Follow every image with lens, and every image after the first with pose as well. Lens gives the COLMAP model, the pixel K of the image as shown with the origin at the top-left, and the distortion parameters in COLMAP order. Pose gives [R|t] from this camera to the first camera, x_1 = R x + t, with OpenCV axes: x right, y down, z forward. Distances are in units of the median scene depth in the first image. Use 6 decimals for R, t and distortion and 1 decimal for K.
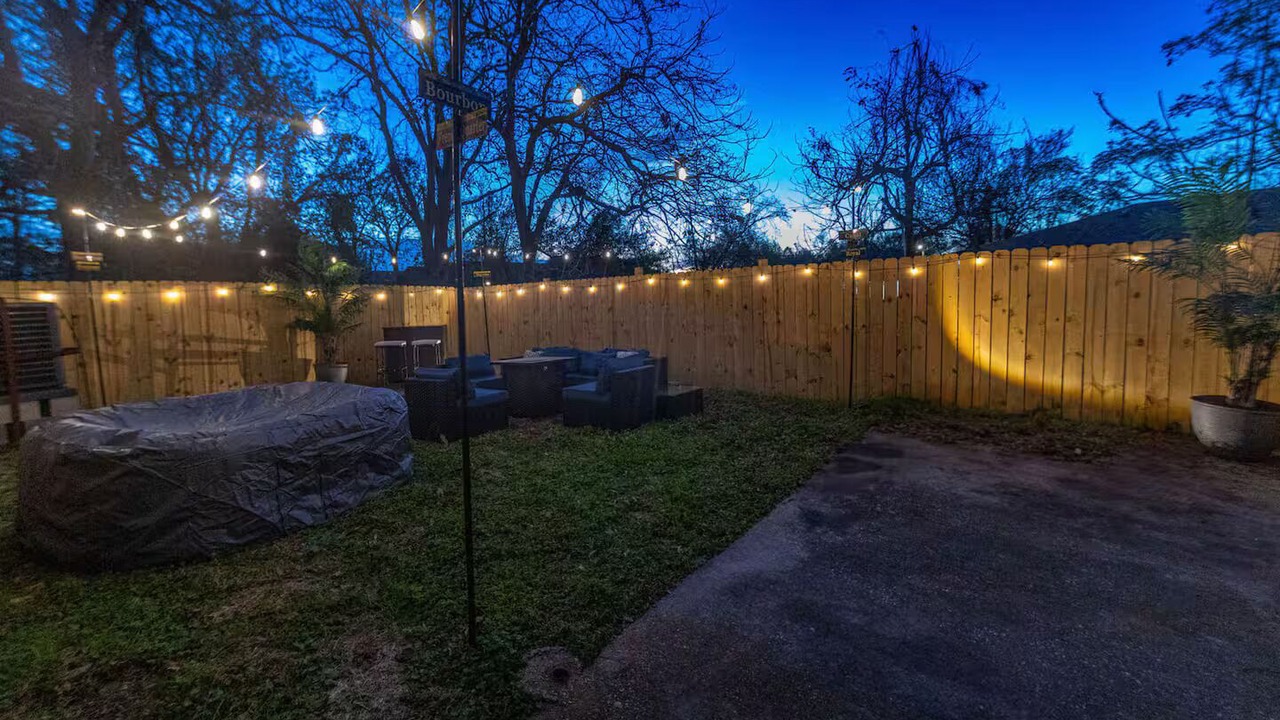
lens RADIAL K [[569.4, 0, 640.0], [0, 569.4, 360.0], [0, 0, 1]] dist [0.001877, 0.000024]
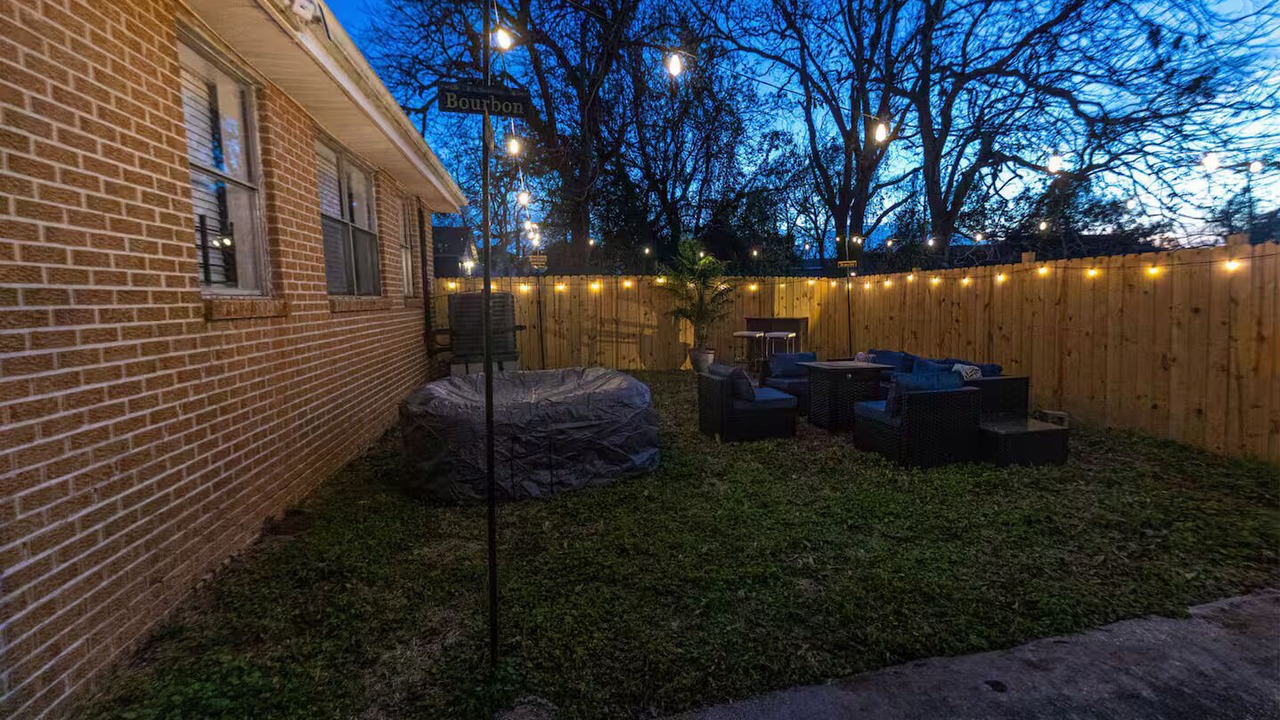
lens RADIAL K [[581.7, 0, 640.0], [0, 581.7, 360.0], [0, 0, 1]] dist [-0.001380, -0.000020]
pose [[0.759281, 0.085517, -0.645120, 0.091572], [-0.073280, 0.996258, 0.045817, -0.015425], [0.646624, 0.012486, 0.762707, 0.071451]]
